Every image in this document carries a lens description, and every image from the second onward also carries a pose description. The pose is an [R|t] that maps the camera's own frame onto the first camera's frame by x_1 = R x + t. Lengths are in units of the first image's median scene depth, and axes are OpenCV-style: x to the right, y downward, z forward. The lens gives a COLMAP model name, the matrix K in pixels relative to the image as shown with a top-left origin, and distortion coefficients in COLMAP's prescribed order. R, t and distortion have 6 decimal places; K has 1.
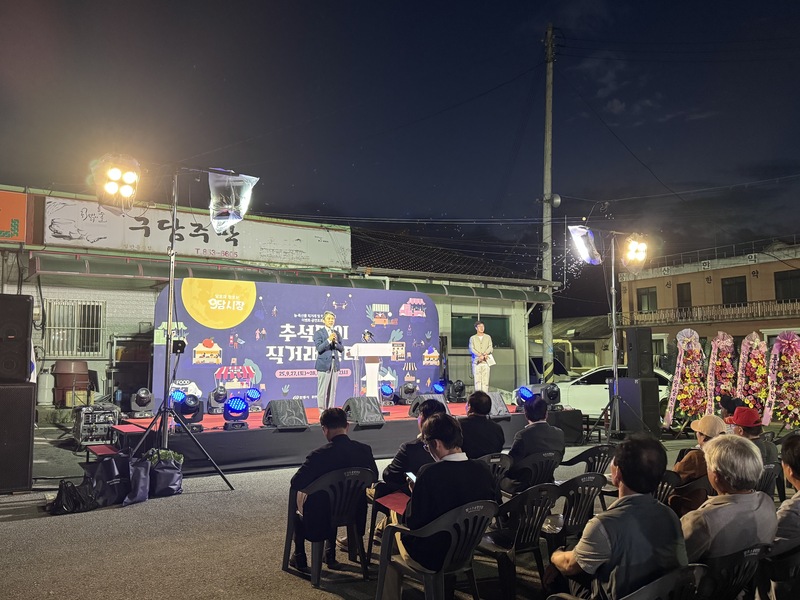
lens RADIAL K [[697.3, 0, 404.1], [0, 697.3, 306.1], [0, 0, 1]] dist [0.098914, -0.136594]
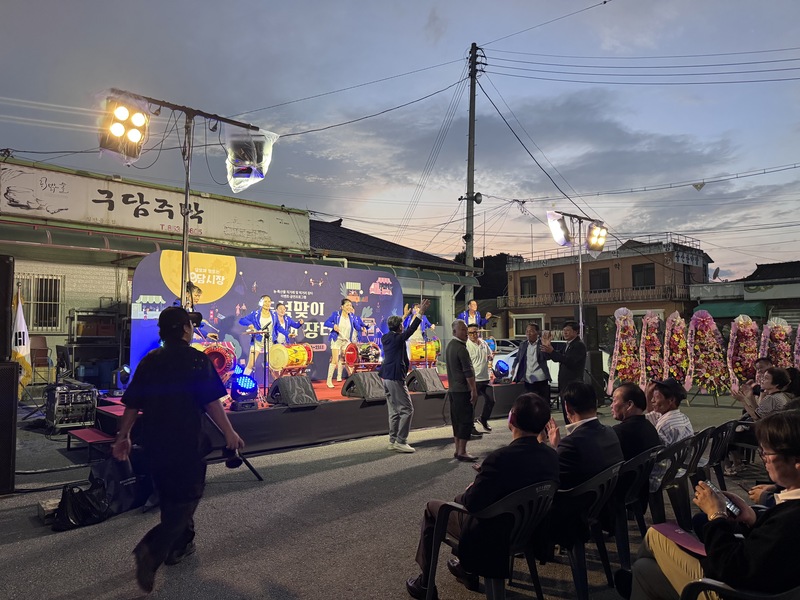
lens RADIAL K [[568.7, 0, 406.0], [0, 568.7, 305.1], [0, 0, 1]] dist [0.073885, -0.095171]
pose [[0.984394, 0.008926, 0.175753, -0.111144], [-0.013028, 0.999669, 0.022200, 0.012131], [-0.175496, -0.024143, 0.984184, 0.150056]]
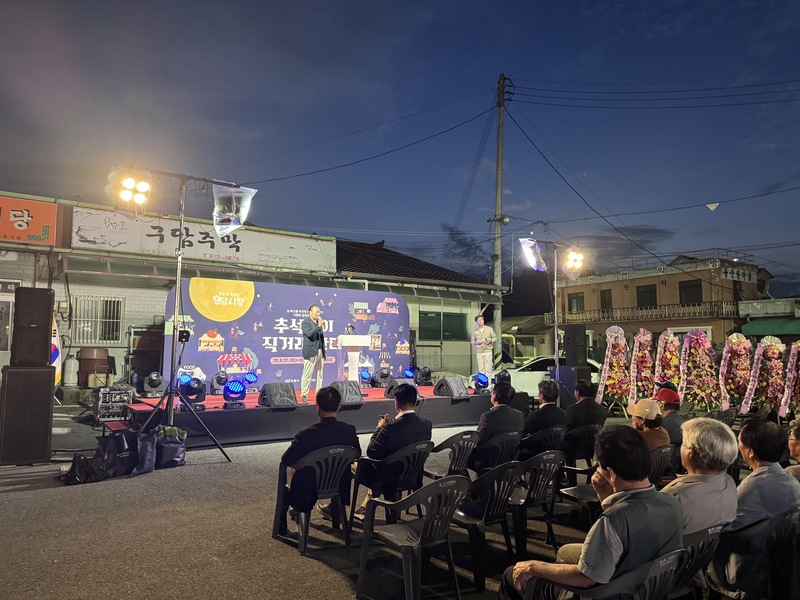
lens RADIAL K [[568.7, 0, 400.7], [0, 568.7, 303.2], [0, 0, 1]] dist [0.073885, -0.095171]
pose [[0.999144, 0.011858, 0.039620, -0.004377], [-0.011630, 0.999915, -0.005969, 0.003744], [-0.039688, 0.005504, 0.999197, 0.034193]]
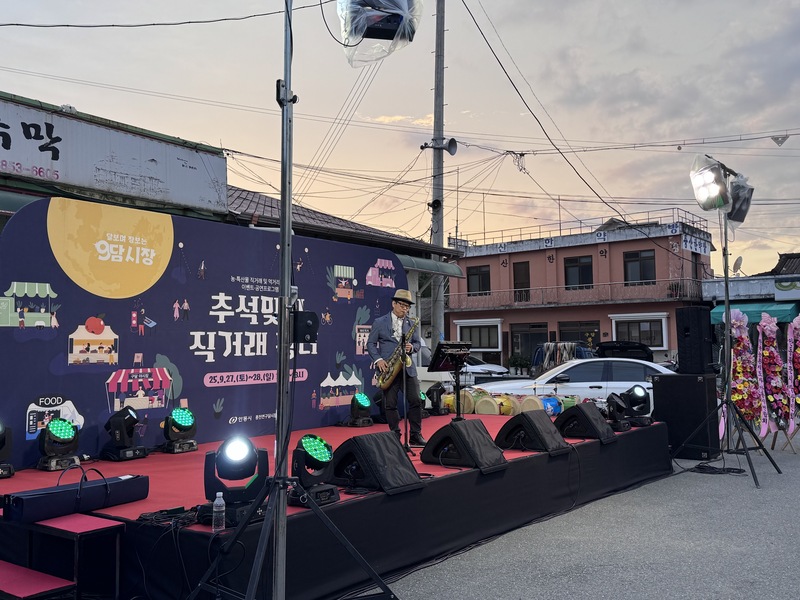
lens RADIAL K [[791.1, 0, 408.8], [0, 791.1, 315.3], [0, 0, 1]] dist [0.051187, 0.000000]
pose [[0.929313, 0.008337, 0.369199, -0.256971], [-0.020544, 0.999364, 0.029144, 0.021200], [-0.368721, -0.034669, 0.928893, 0.327149]]
